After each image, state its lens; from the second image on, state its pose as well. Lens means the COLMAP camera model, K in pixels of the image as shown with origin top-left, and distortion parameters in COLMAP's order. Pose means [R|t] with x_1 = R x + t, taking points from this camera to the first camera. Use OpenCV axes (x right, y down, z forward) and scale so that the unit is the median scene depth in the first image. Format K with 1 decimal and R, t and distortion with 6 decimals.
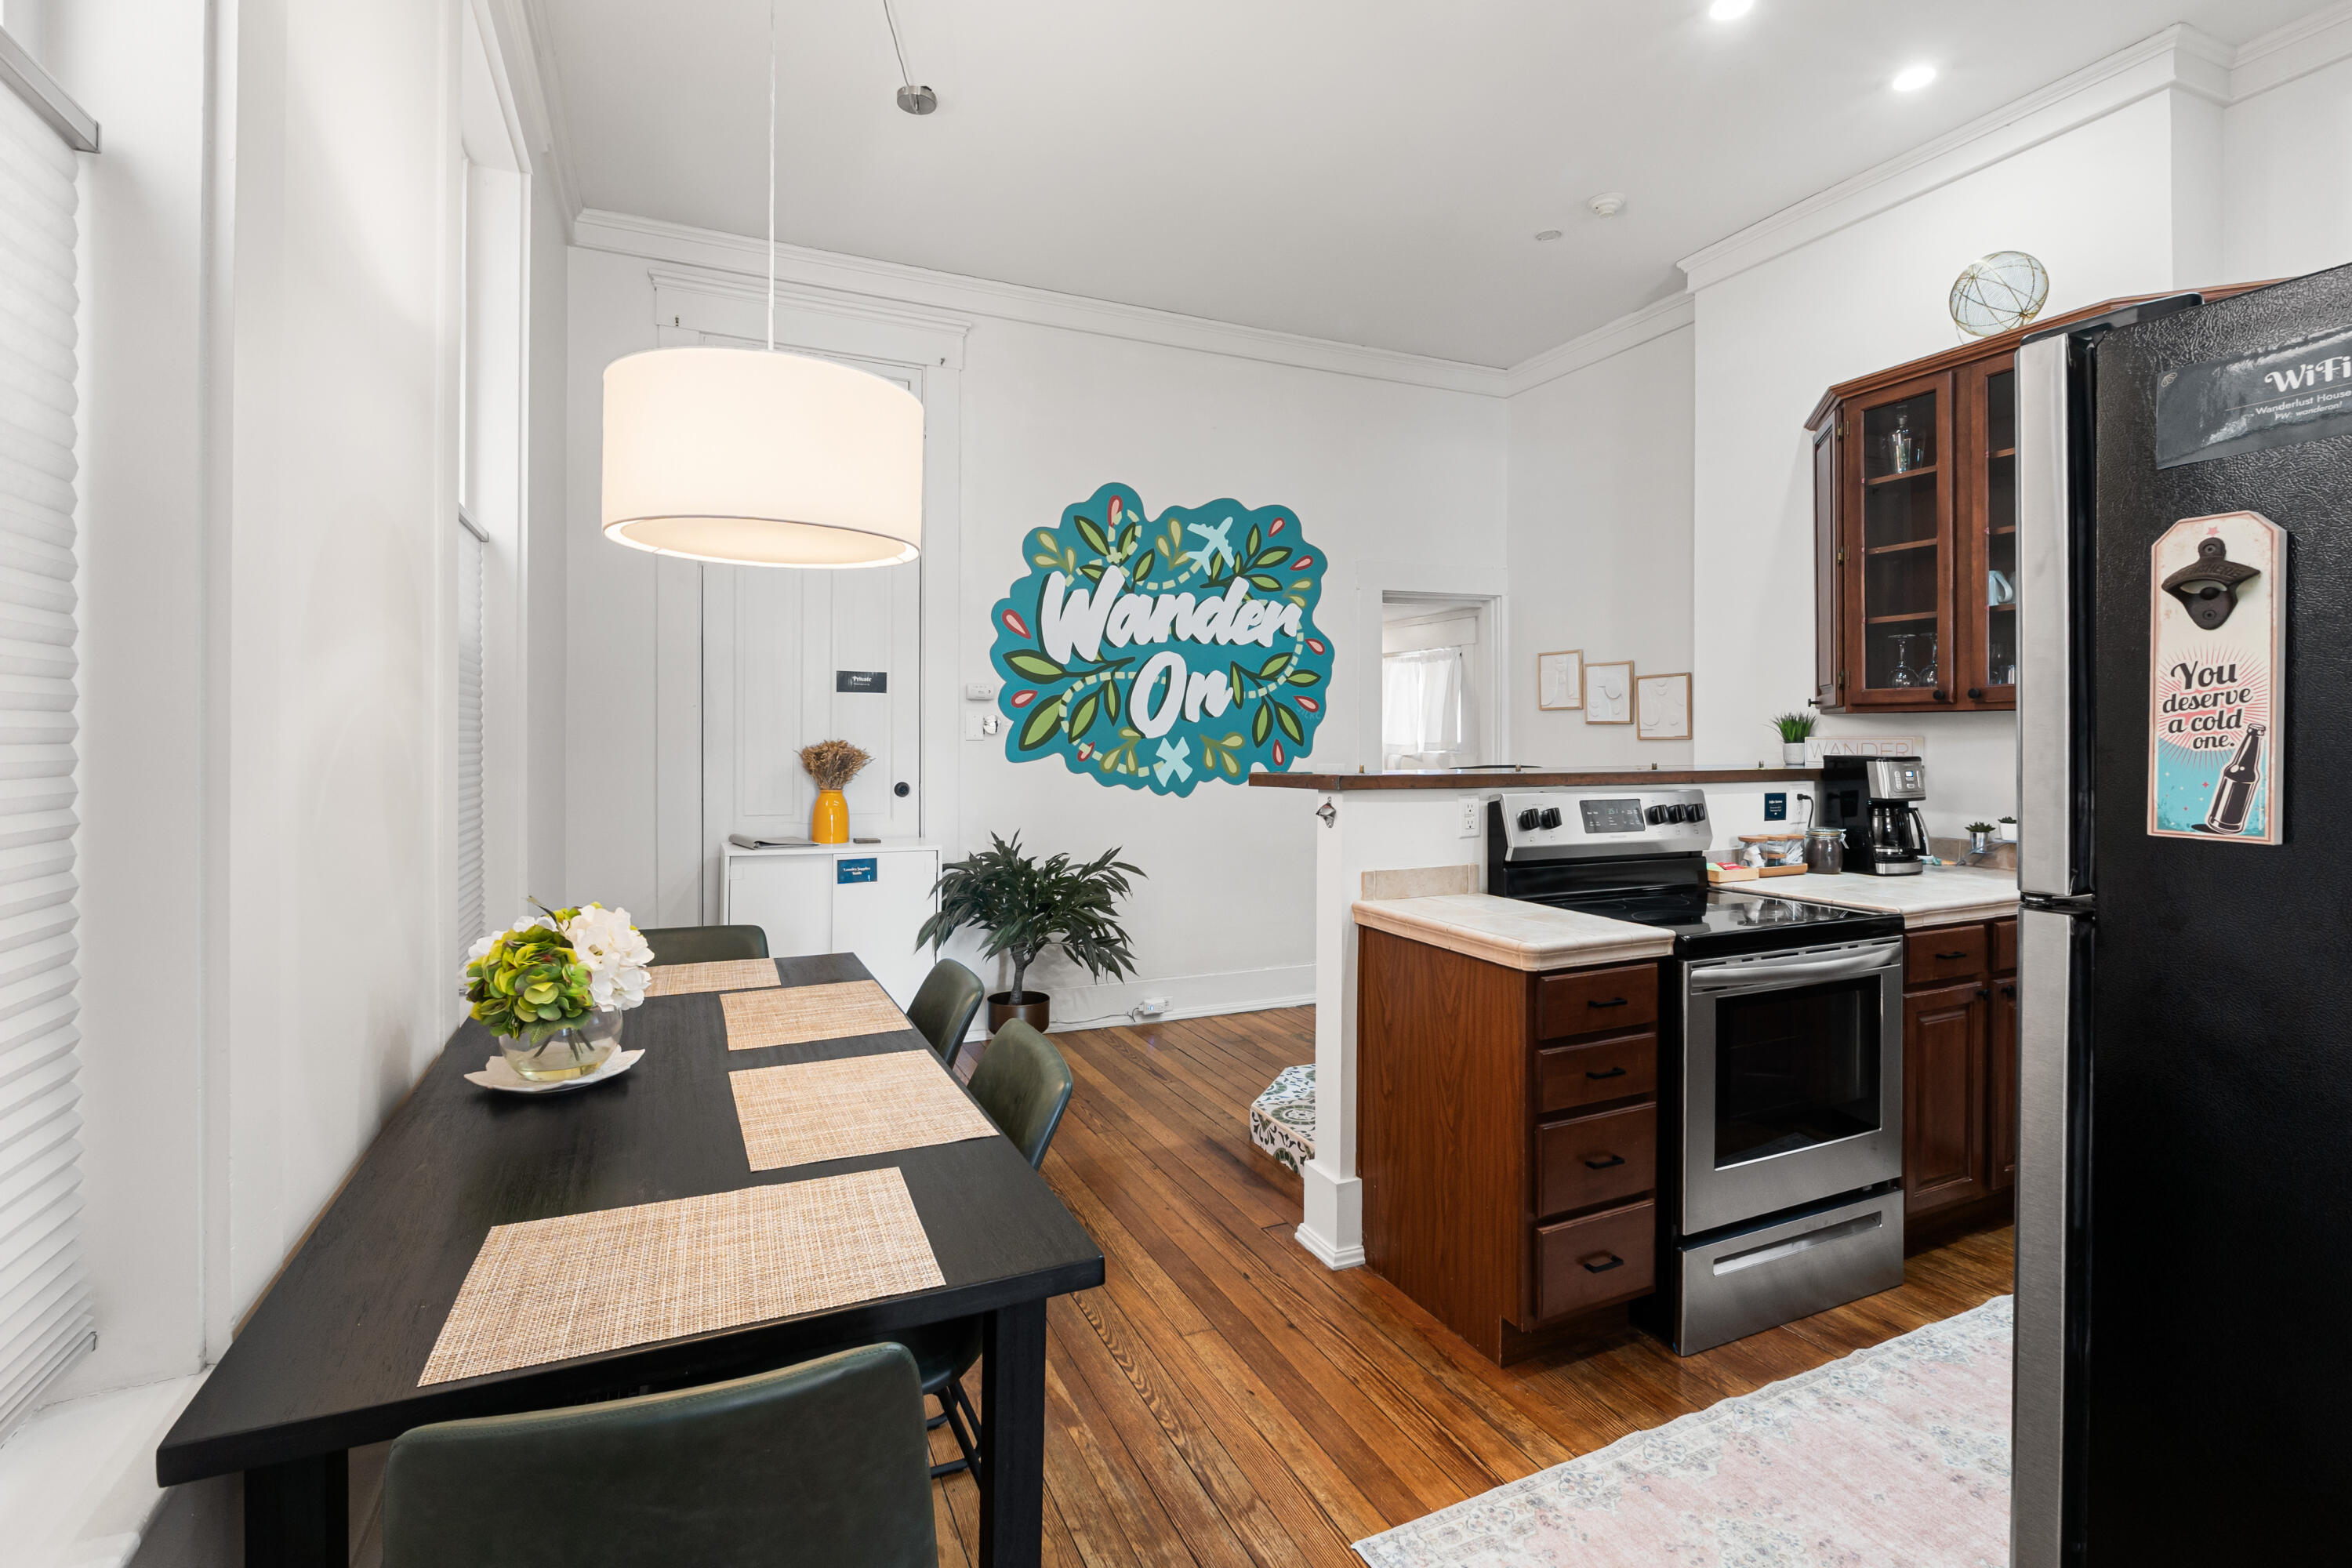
lens RADIAL K [[1071.8, 0, 1164.5], [0, 1071.8, 740.7], [0, 0, 1]] dist [-0.019321, 0.003505]
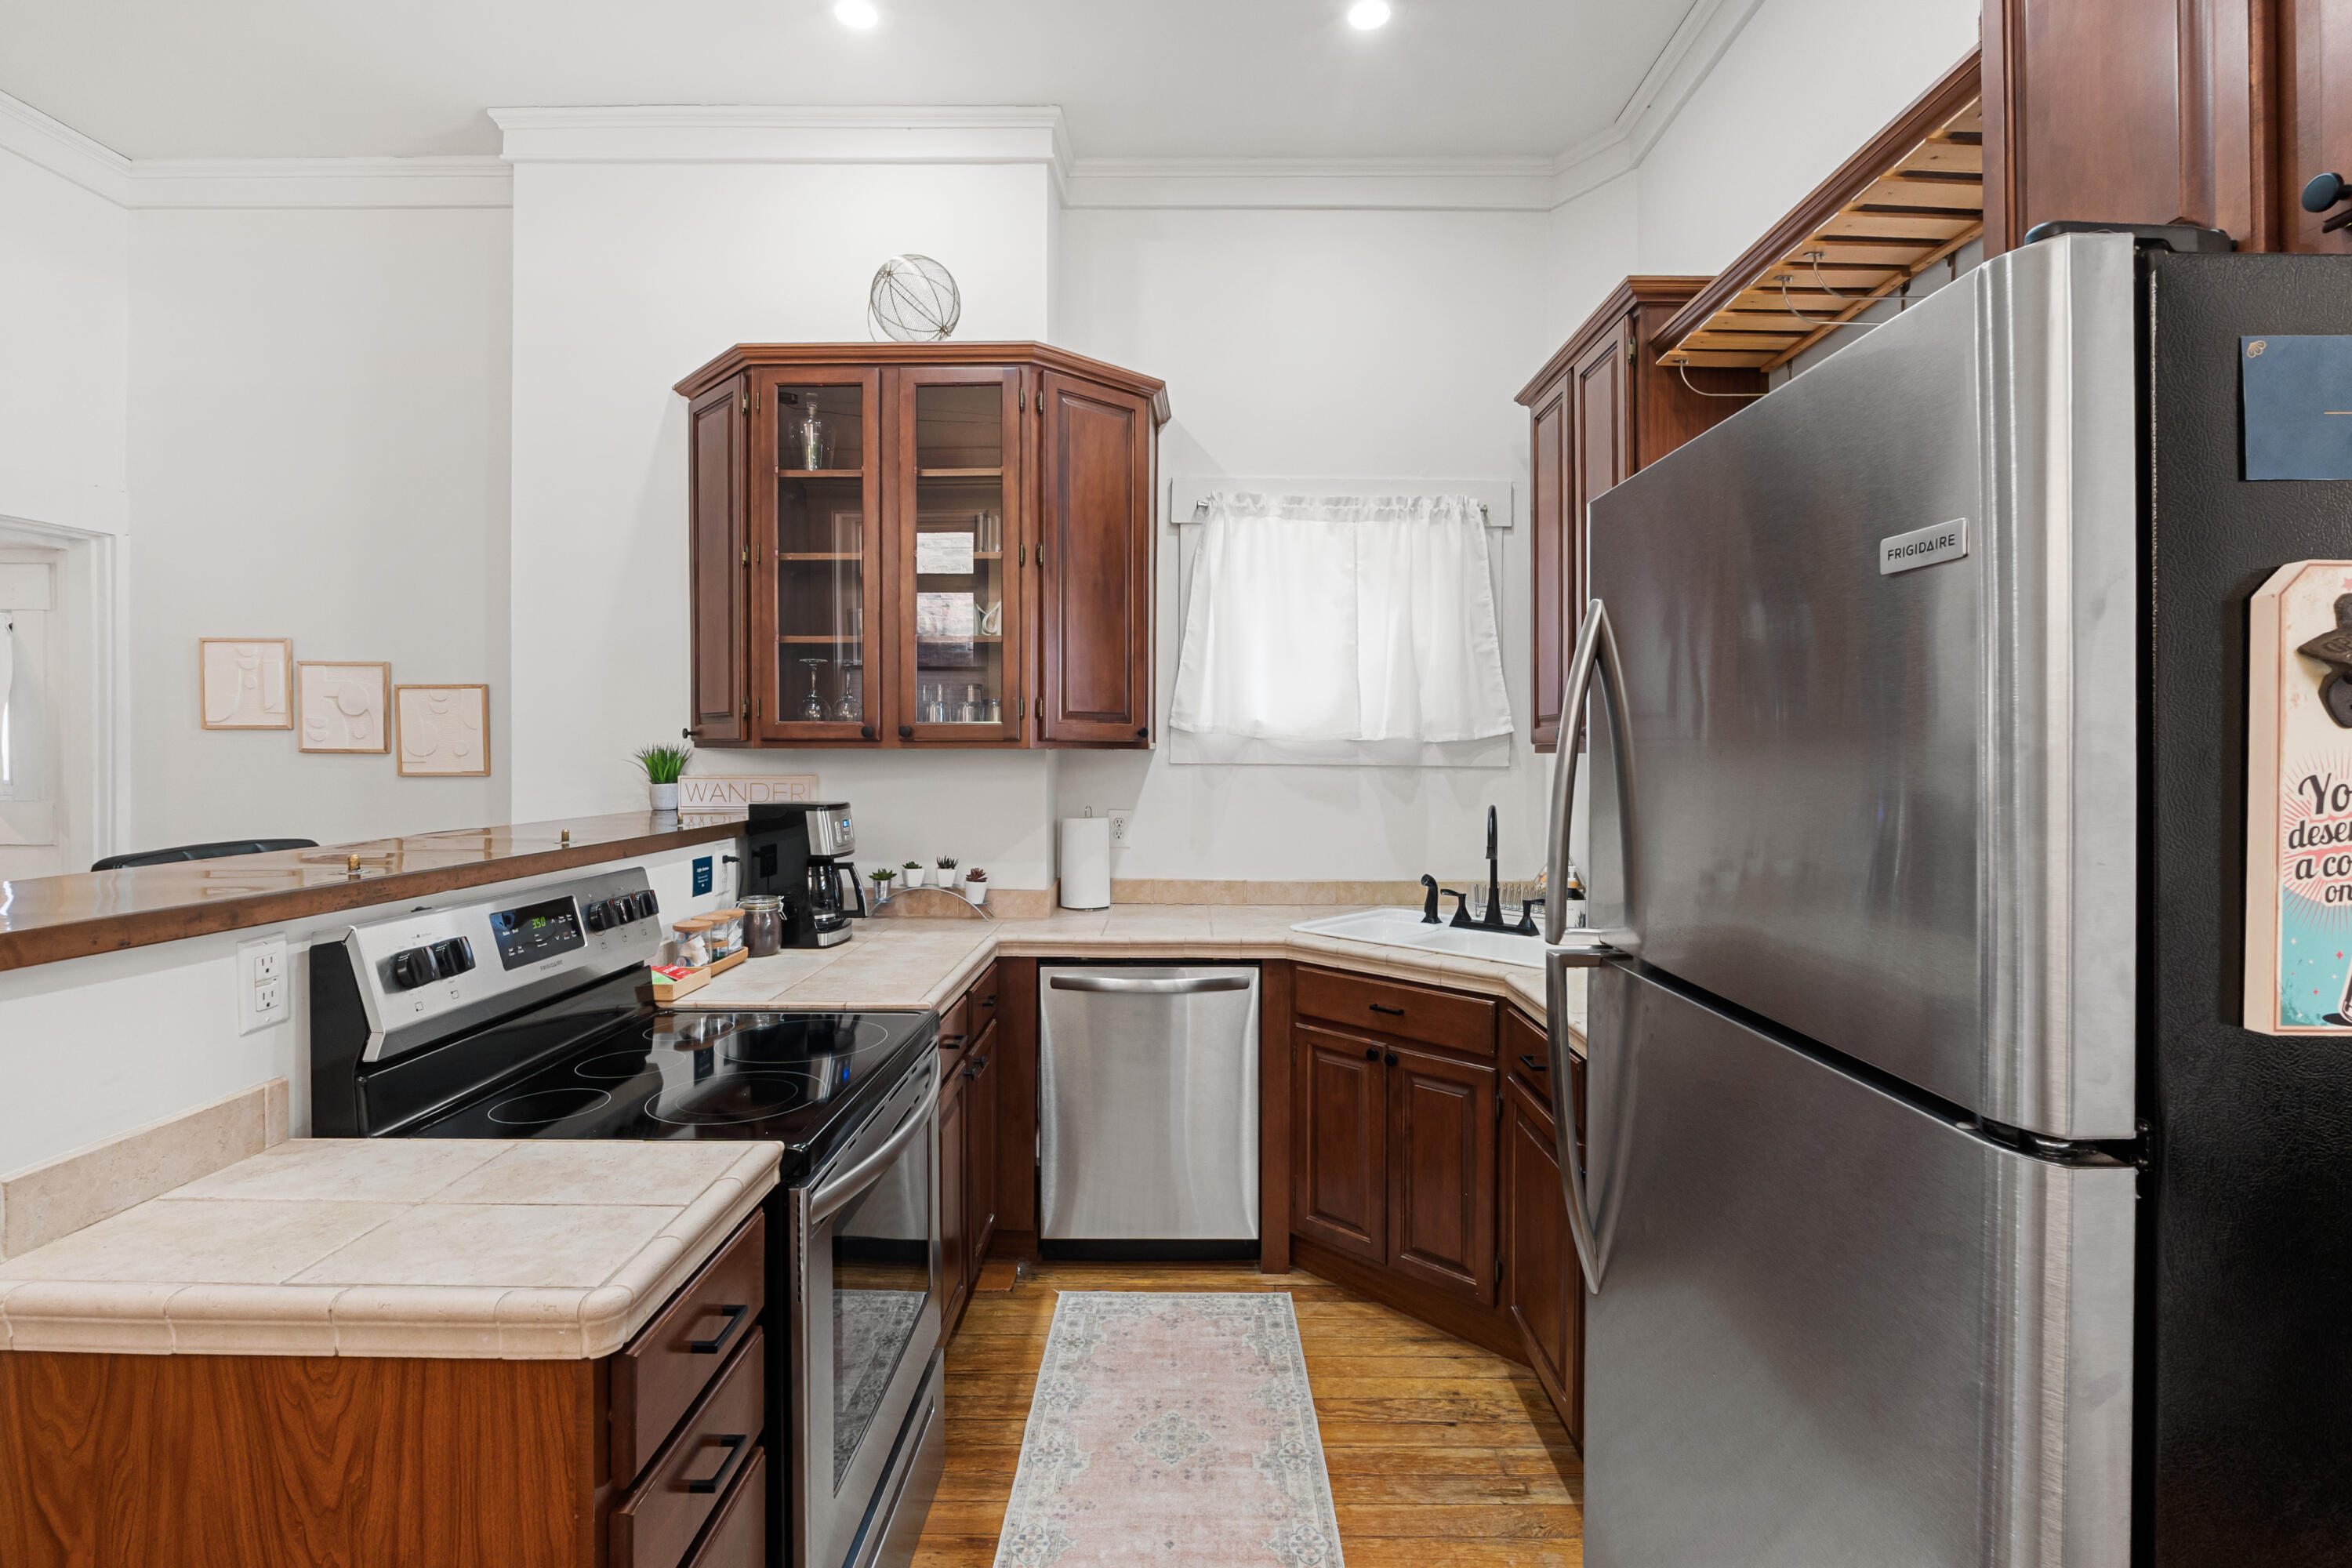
lens RADIAL K [[1071.8, 0, 1181.6], [0, 1071.8, 755.8], [0, 0, 1]] dist [-0.019321, 0.003505]
pose [[0.397348, -0.004169, 0.917659, 0.019834], [0.001130, 0.999991, 0.004053, -0.026127], [-0.917667, -0.000573, 0.397349, 0.407952]]
